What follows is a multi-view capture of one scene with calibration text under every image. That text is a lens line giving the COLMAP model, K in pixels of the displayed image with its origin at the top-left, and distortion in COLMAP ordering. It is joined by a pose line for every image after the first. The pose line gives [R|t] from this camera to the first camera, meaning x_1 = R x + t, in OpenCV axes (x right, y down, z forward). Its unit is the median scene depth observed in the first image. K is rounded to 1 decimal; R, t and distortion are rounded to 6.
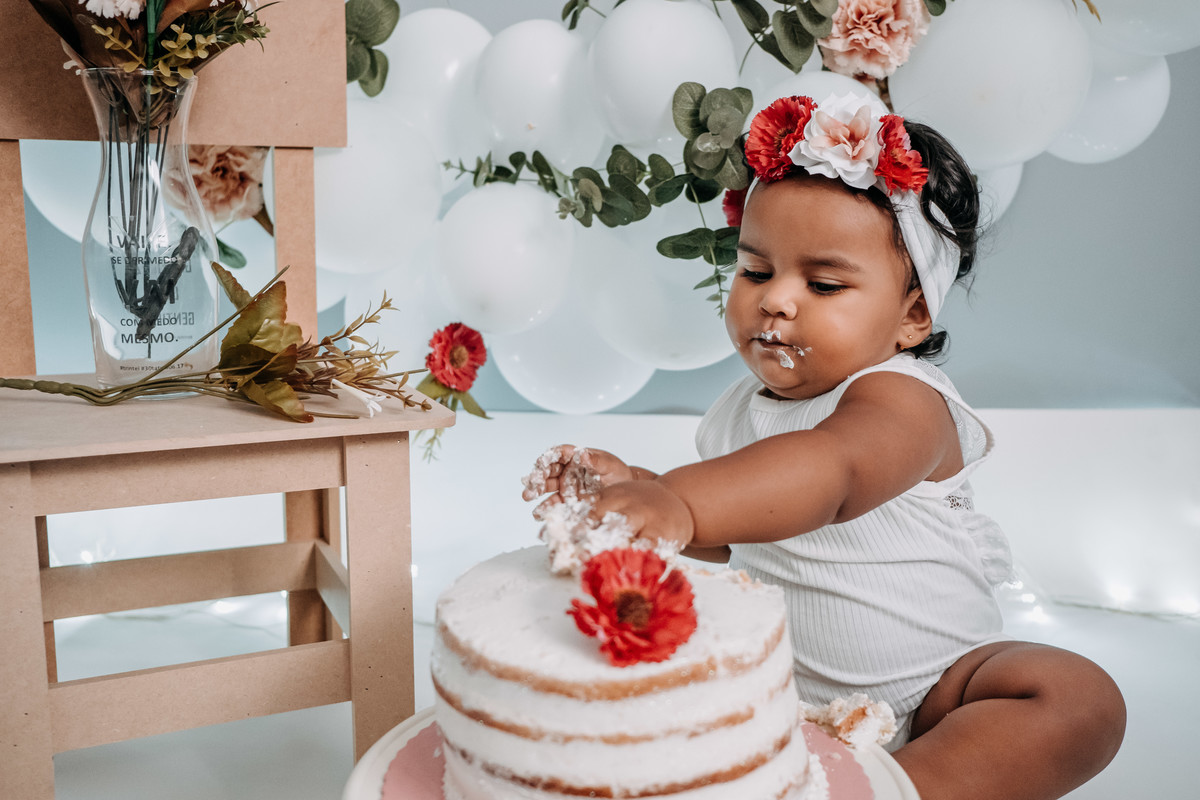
lens RADIAL K [[1206.7, 0, 600.0], [0, 1206.7, 400.0], [0, 0, 1]] dist [-0.059928, 0.008703]
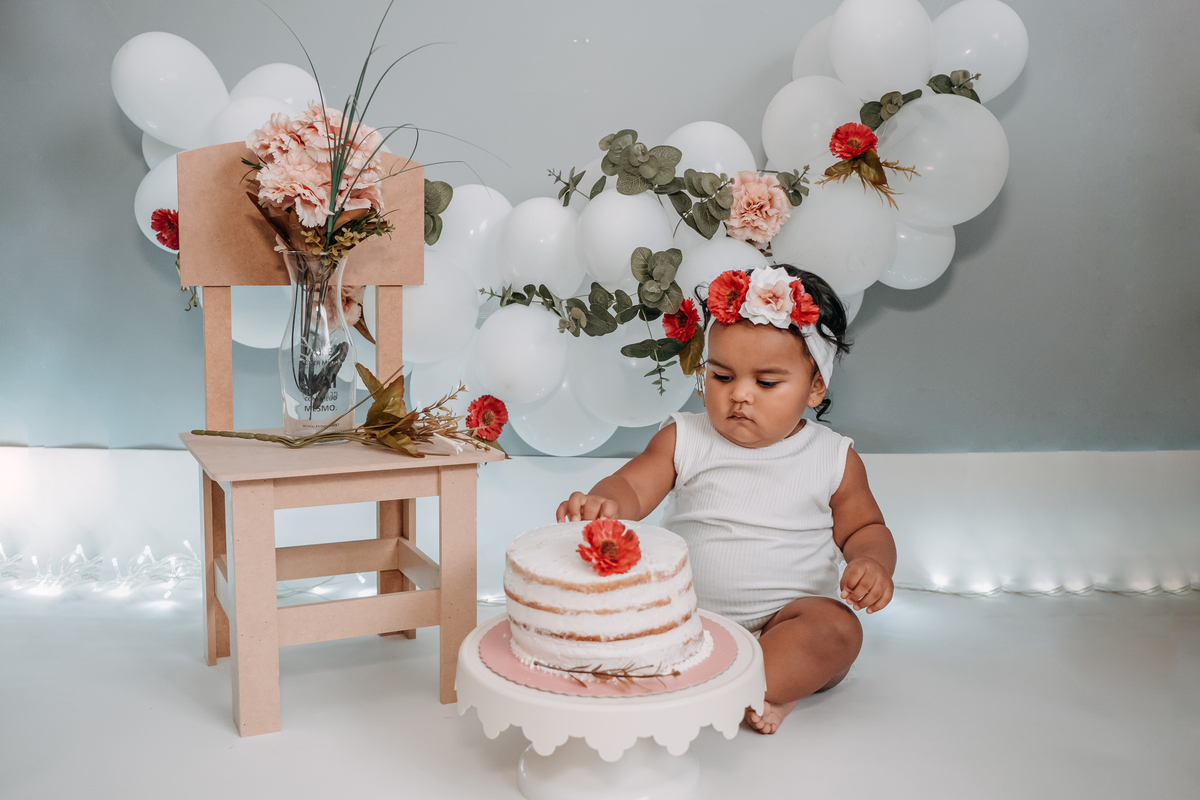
lens RADIAL K [[1206.7, 0, 600.0], [0, 1206.7, 400.0], [0, 0, 1]] dist [-0.059928, 0.008703]
pose [[0.999453, 0.002437, 0.032993, -0.038234], [-0.000935, 0.998966, -0.045459, 0.012803], [-0.033069, 0.045403, 0.998421, -0.682466]]
